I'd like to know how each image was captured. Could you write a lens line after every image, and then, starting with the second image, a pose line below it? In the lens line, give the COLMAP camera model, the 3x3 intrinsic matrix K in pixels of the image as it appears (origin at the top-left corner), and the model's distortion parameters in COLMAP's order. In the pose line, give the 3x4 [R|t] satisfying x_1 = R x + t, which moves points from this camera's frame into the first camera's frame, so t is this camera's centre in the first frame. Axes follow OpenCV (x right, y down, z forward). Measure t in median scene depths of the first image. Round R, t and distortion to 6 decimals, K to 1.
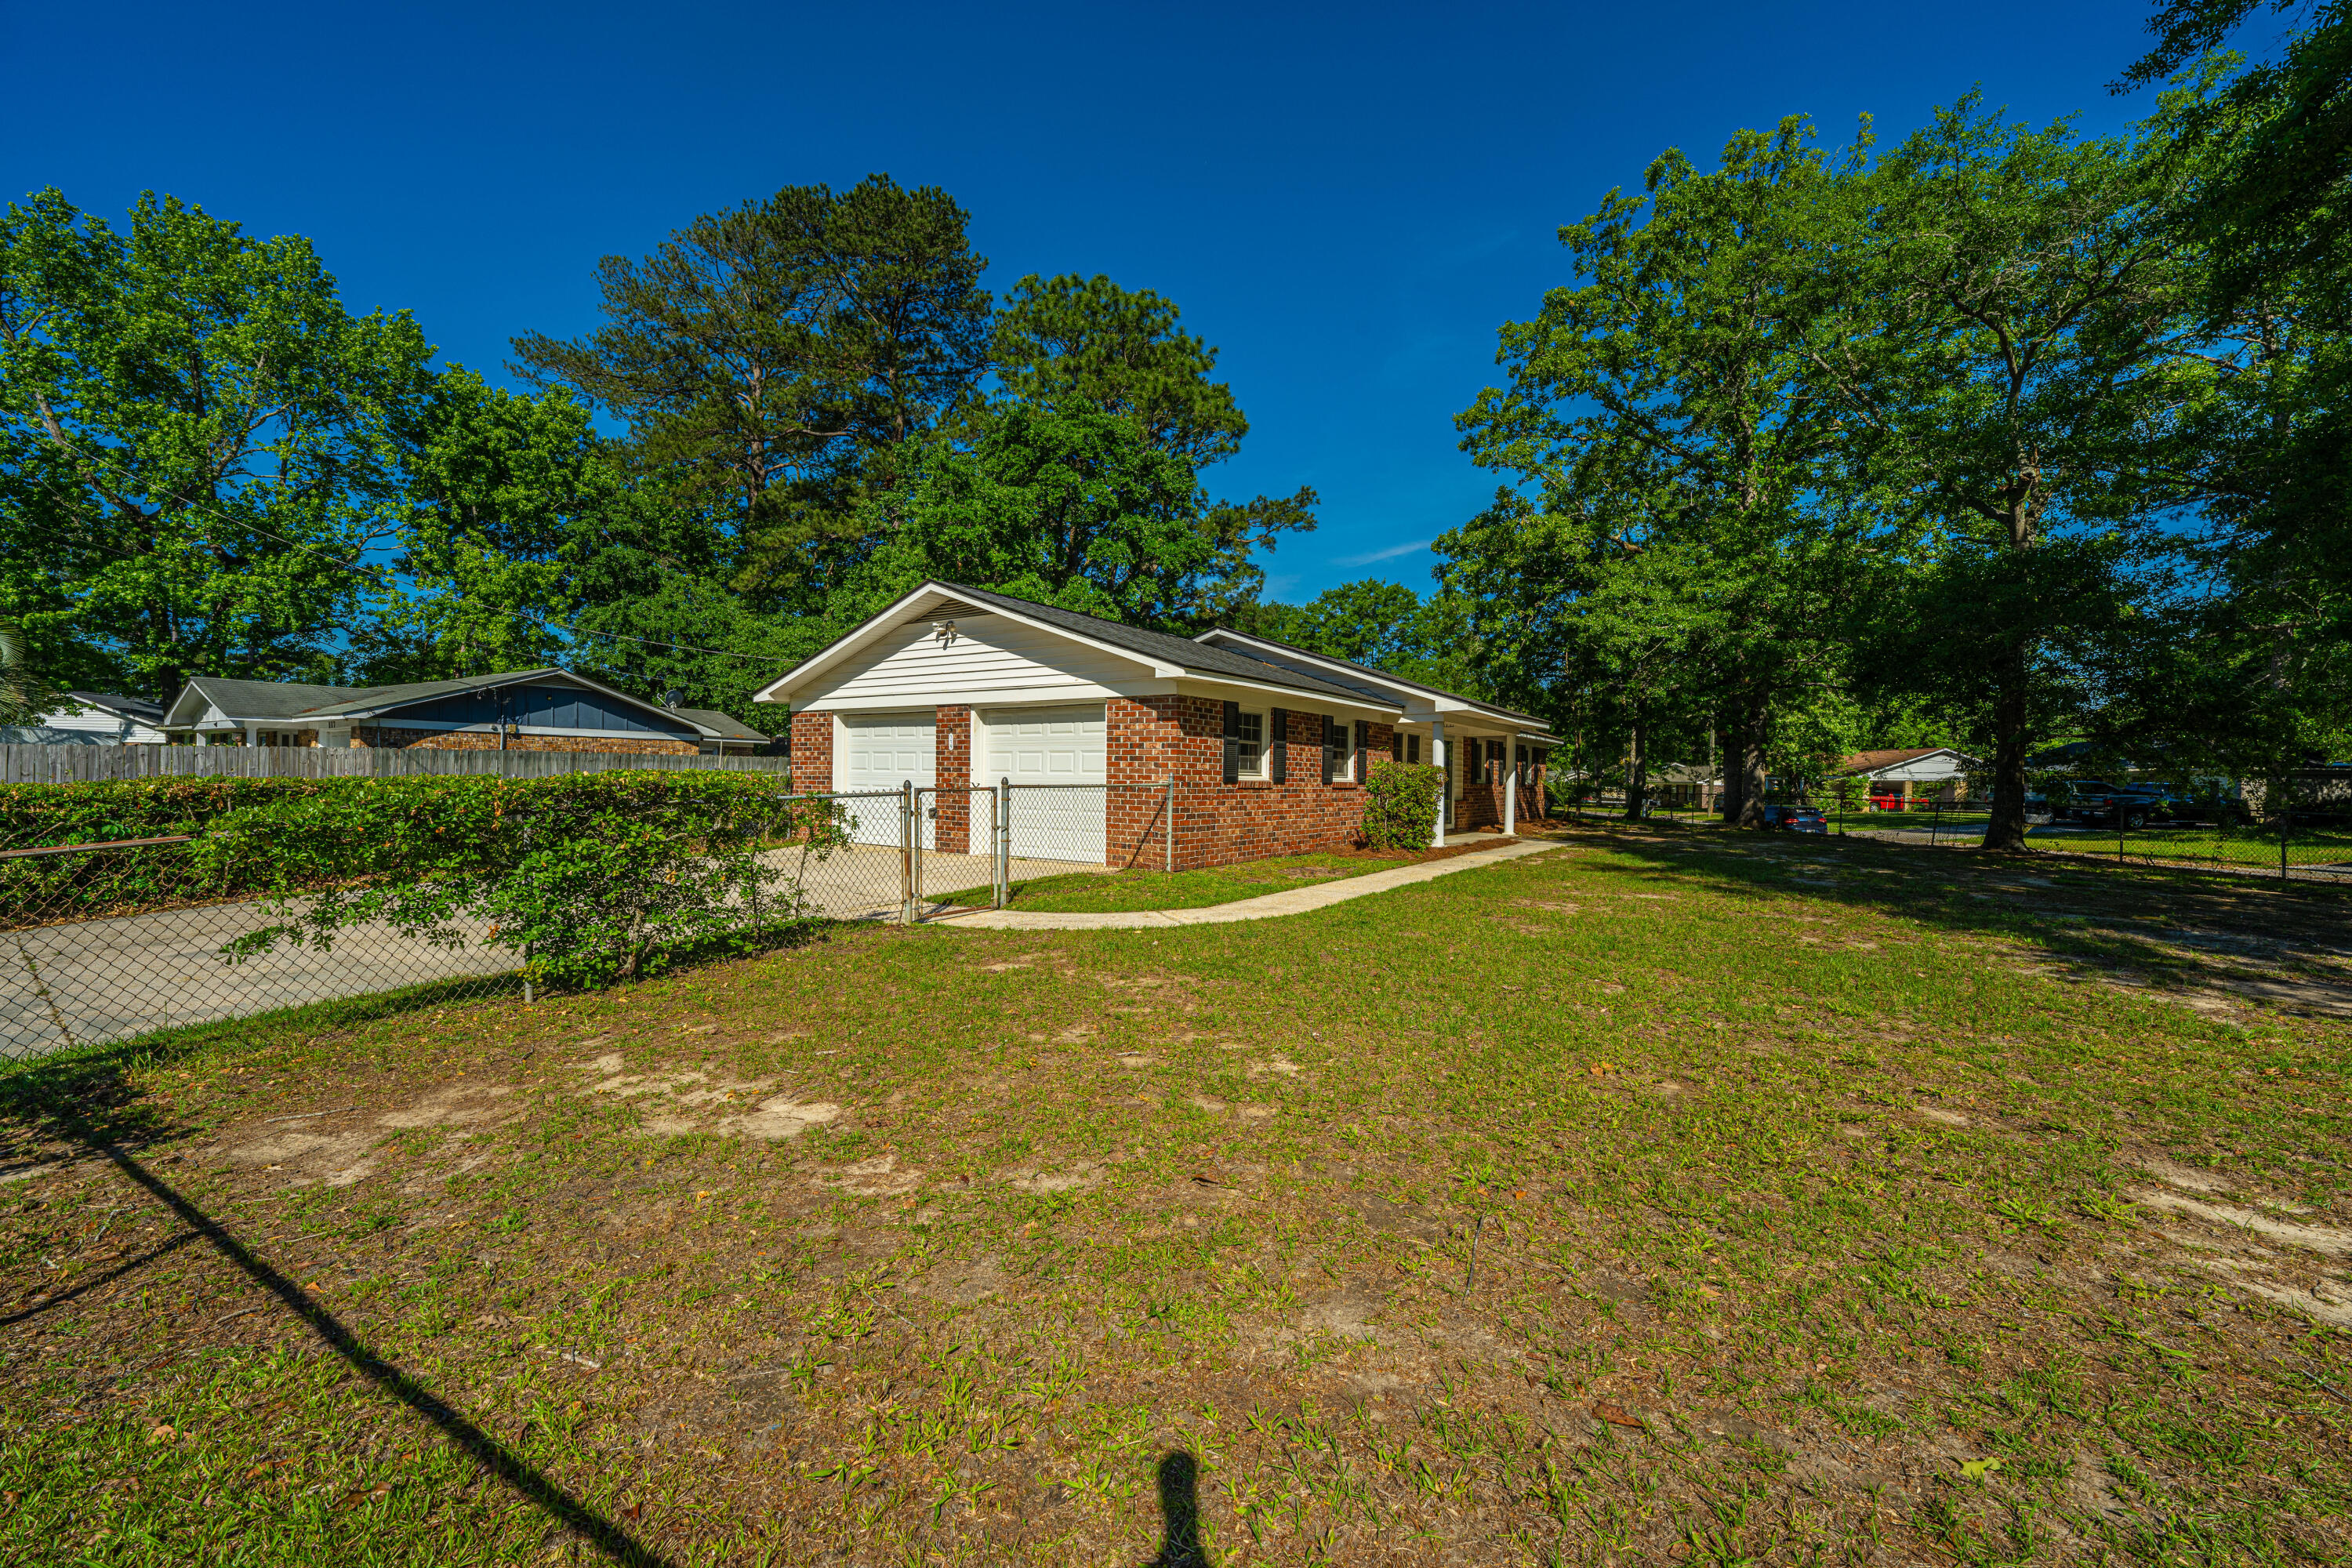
lens RADIAL K [[932.6, 0, 1176.0], [0, 932.6, 784.0], [0, 0, 1]] dist [0.002159, 0.000374]
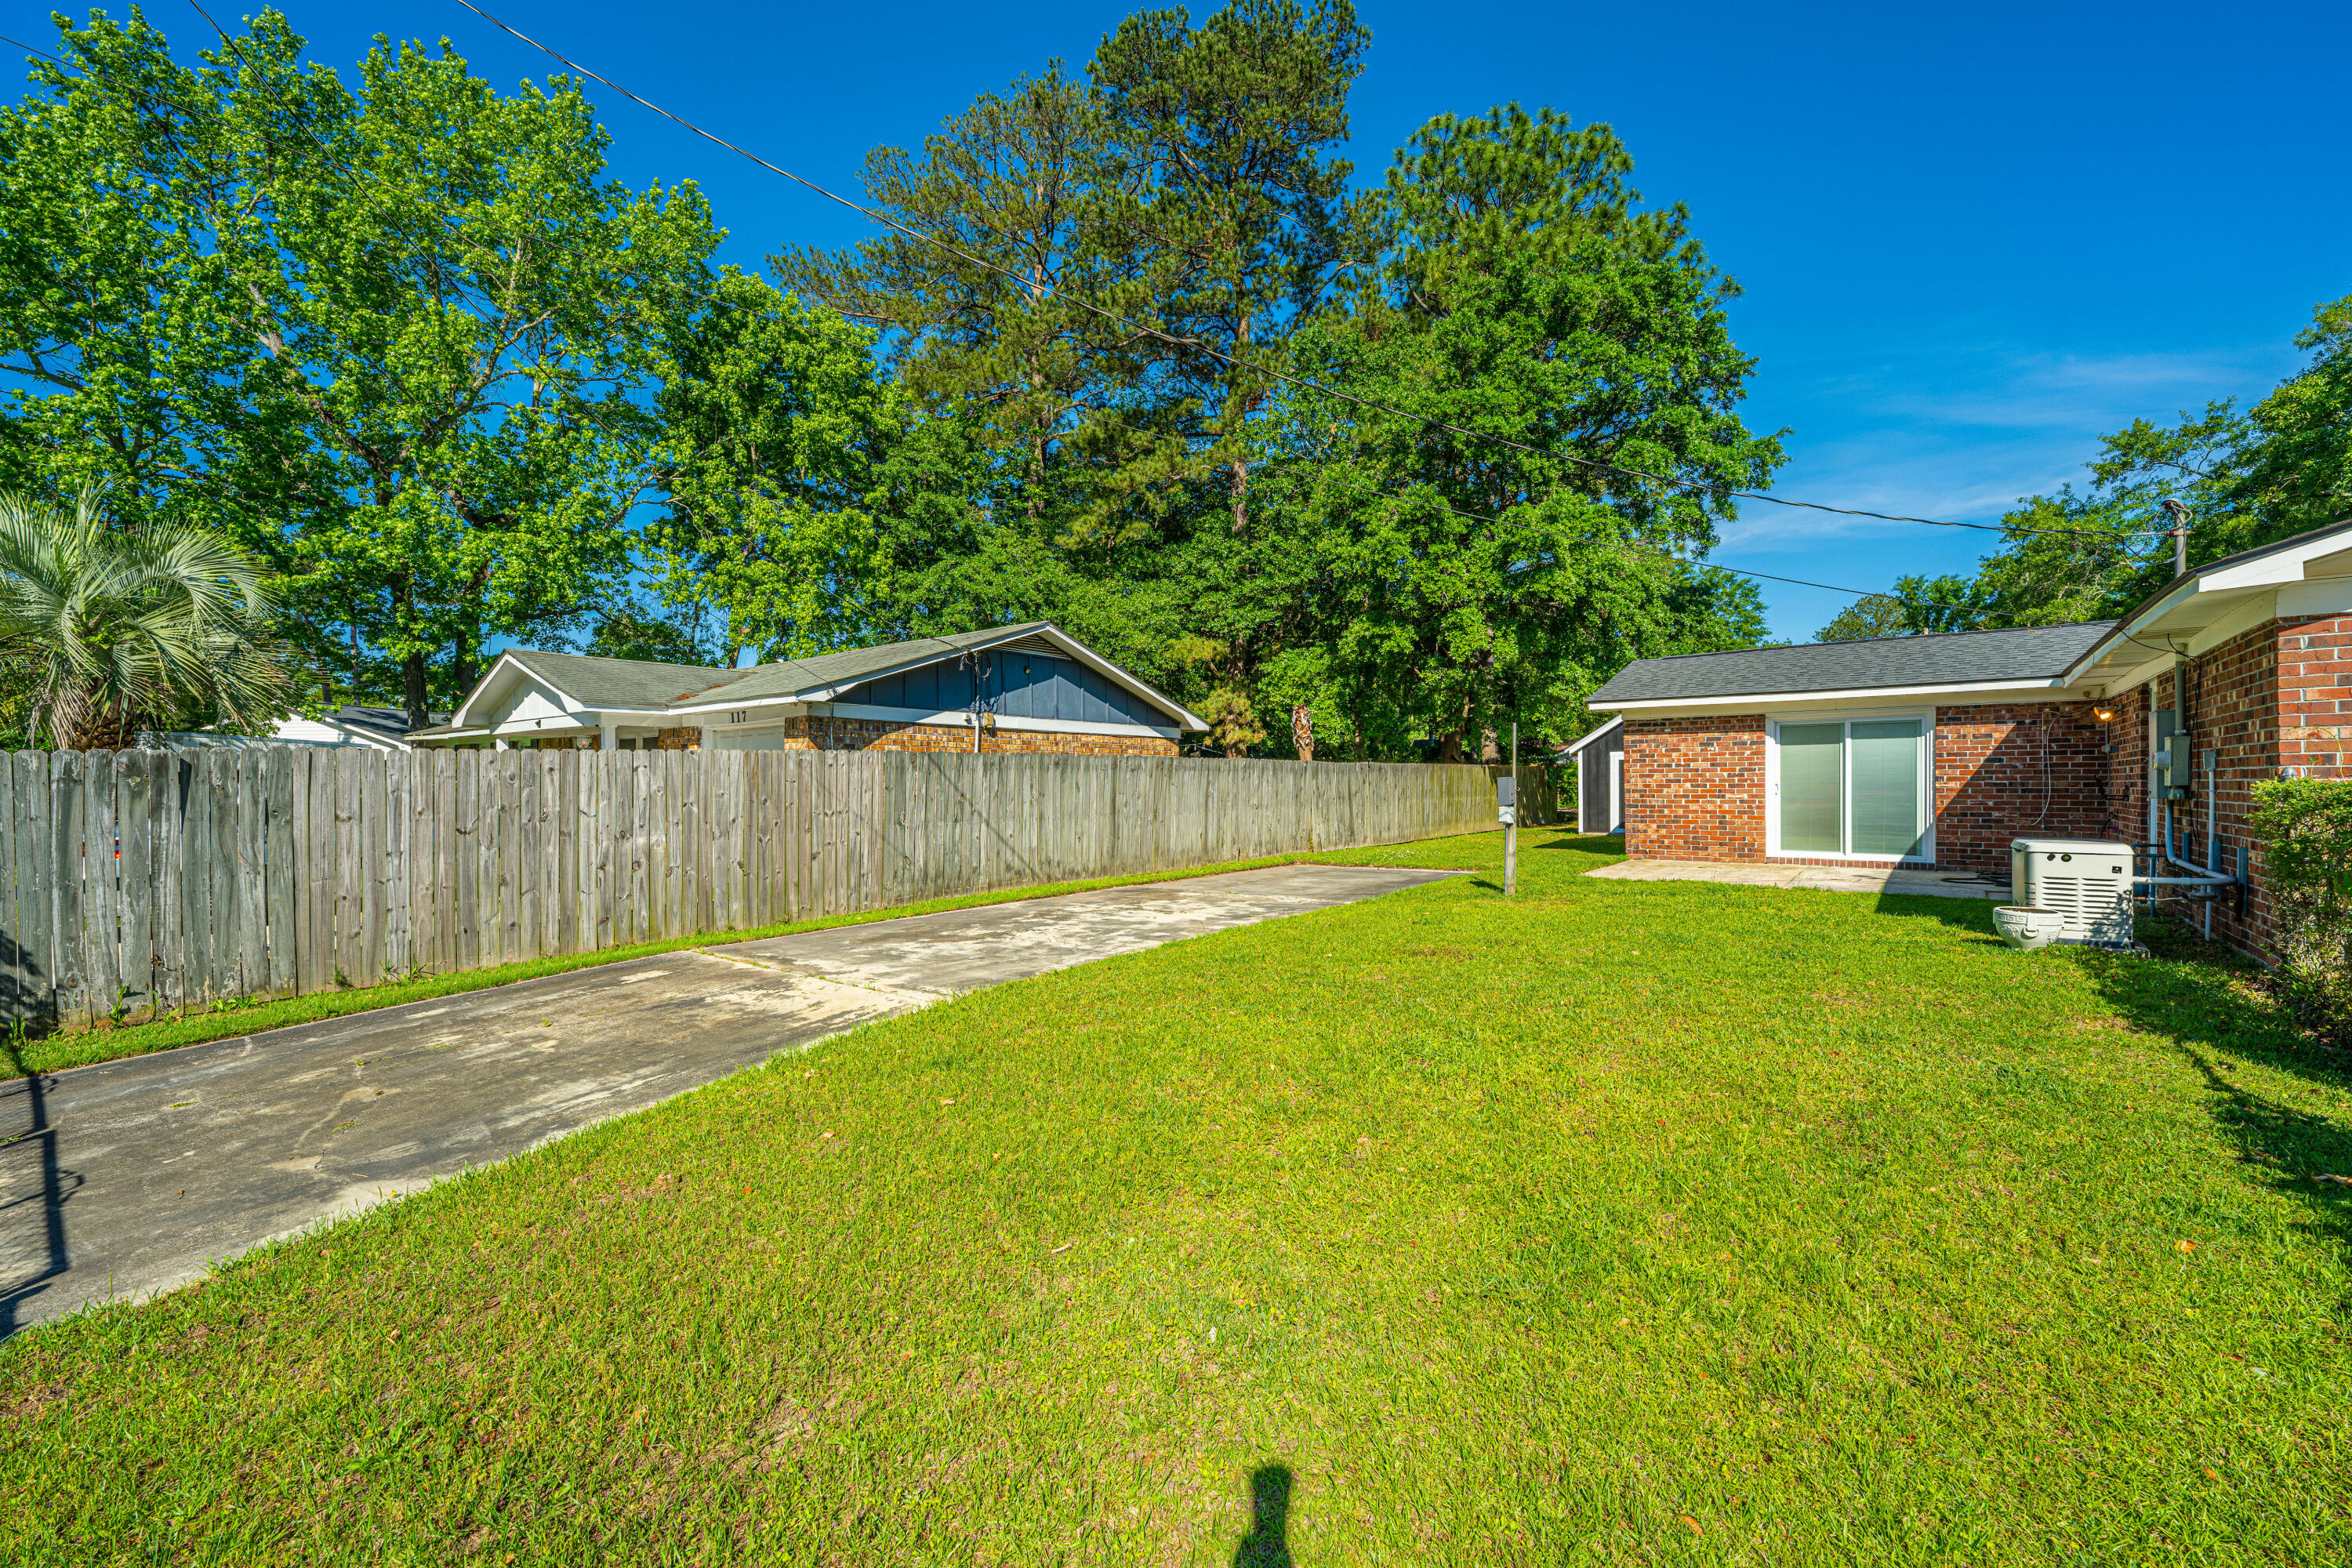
lens RADIAL K [[932.6, 0, 1176.0], [0, 932.6, 784.0], [0, 0, 1]] dist [0.002159, 0.000374]
pose [[0.996313, -0.016430, -0.084203, -0.476283], [0.016200, 0.999863, -0.003420, -0.011183], [0.084248, 0.002043, 0.996443, 0.352784]]
